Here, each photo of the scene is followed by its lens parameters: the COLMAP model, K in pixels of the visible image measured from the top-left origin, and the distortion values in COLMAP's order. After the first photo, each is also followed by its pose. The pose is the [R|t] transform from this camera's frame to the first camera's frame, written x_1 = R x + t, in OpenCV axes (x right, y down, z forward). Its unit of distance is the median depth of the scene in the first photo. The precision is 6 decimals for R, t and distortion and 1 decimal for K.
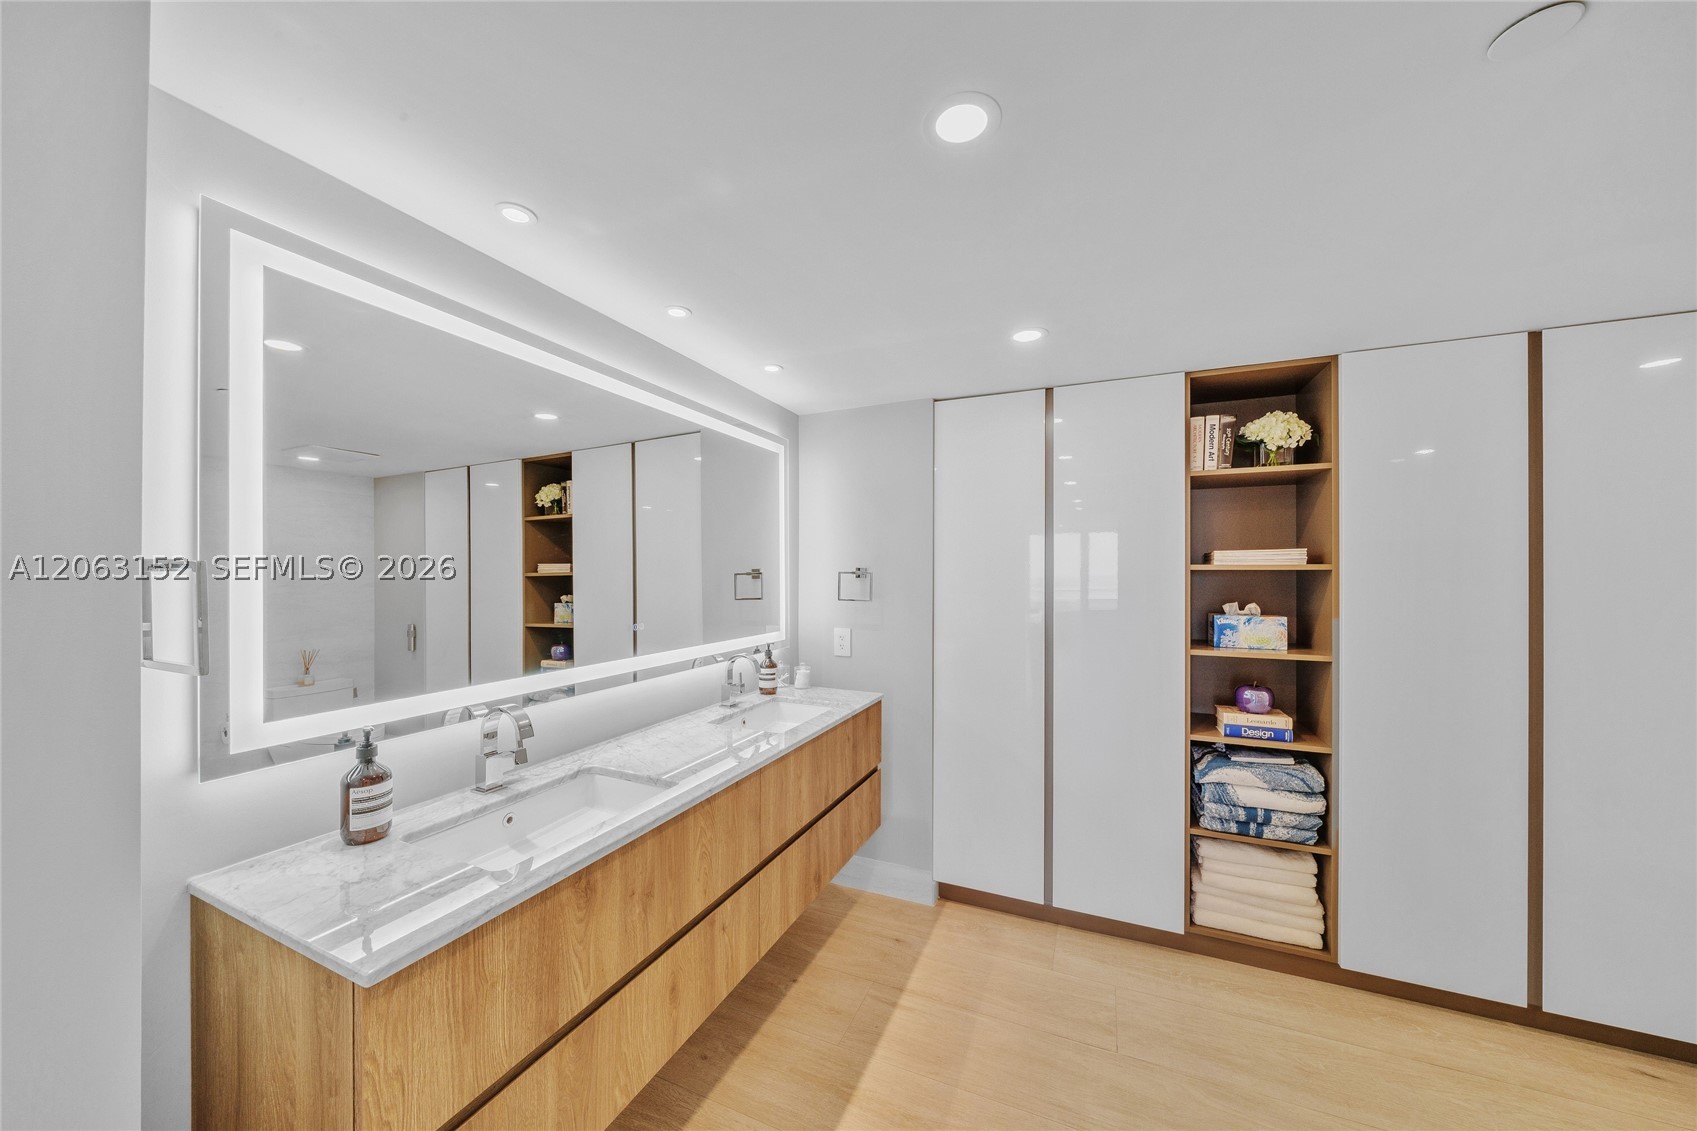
lens RADIAL K [[588.6, 0, 848.5], [0, 588.6, 565.5], [0, 0, 1]] dist [-0.010778, -0.000003]
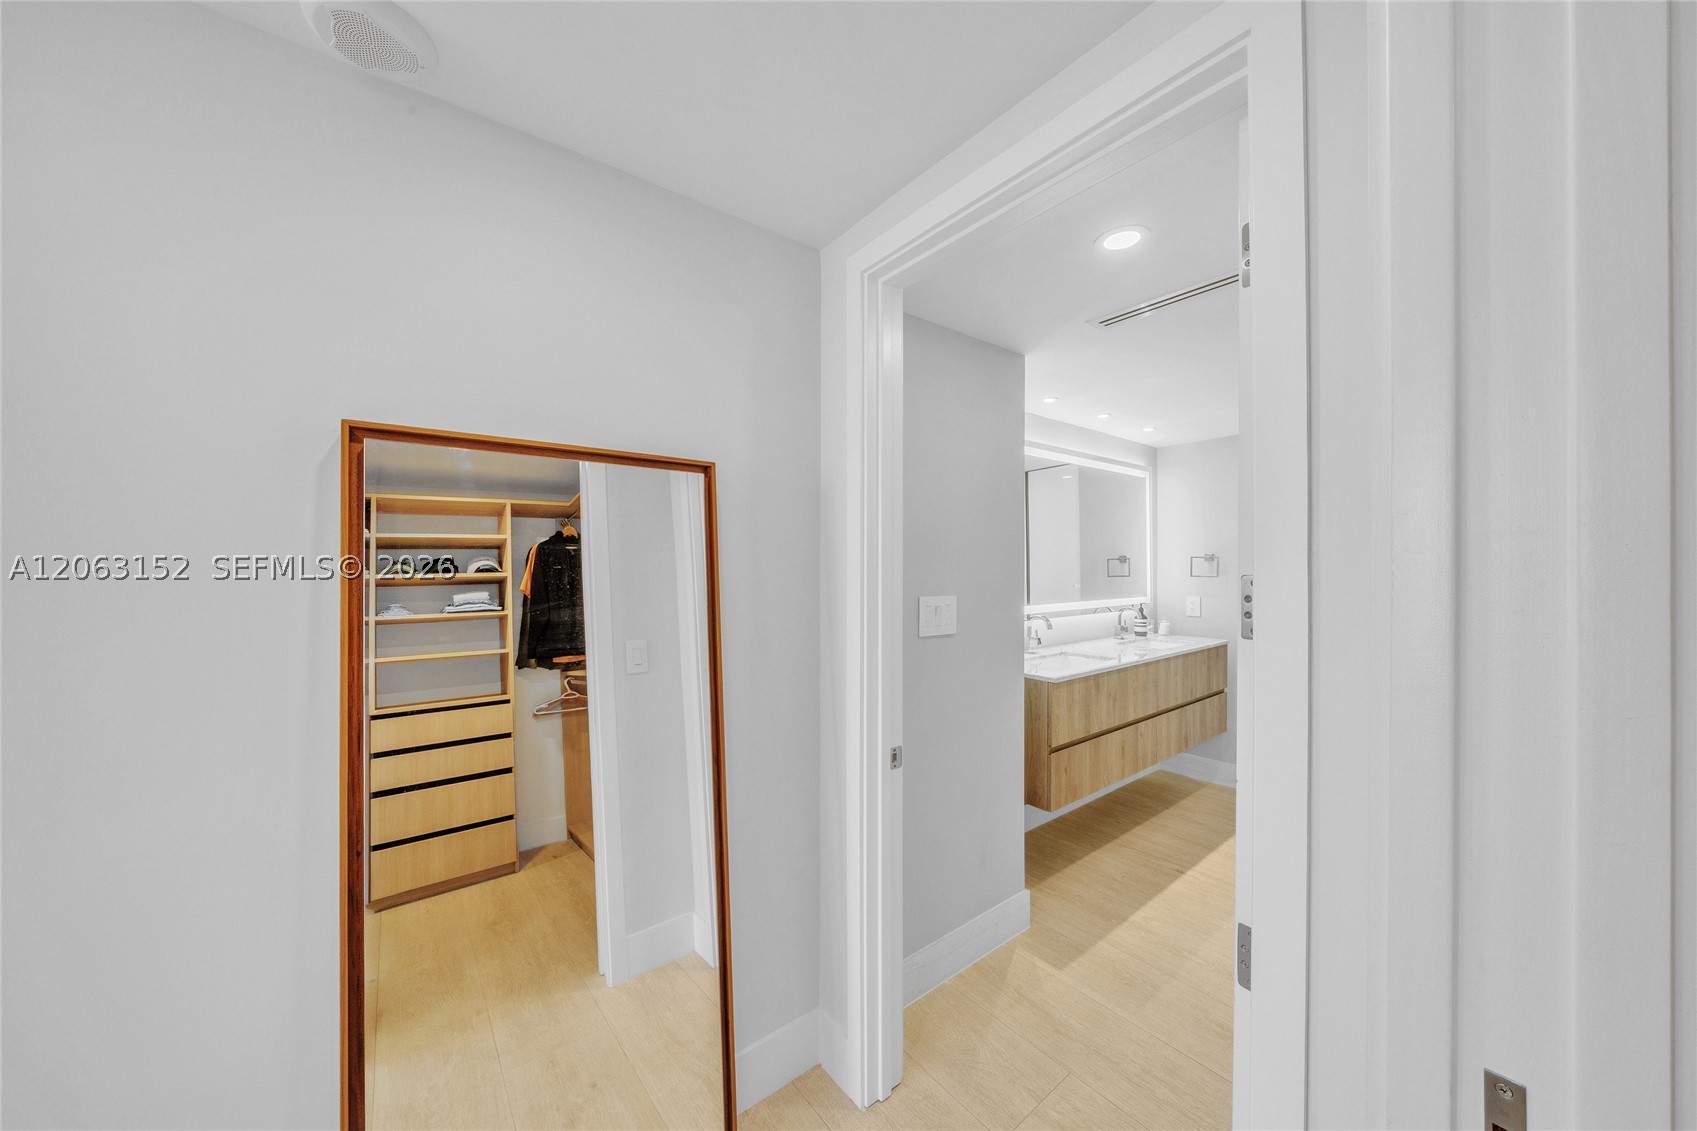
lens RADIAL K [[588.6, 0, 848.5], [0, 588.6, 565.5], [0, 0, 1]] dist [-0.010778, -0.000003]
pose [[0.886870, -0.002196, -0.462013, -0.108151], [0.006109, 0.999957, 0.006975, 0.018452], [0.461978, -0.009009, 0.886846, -0.736791]]
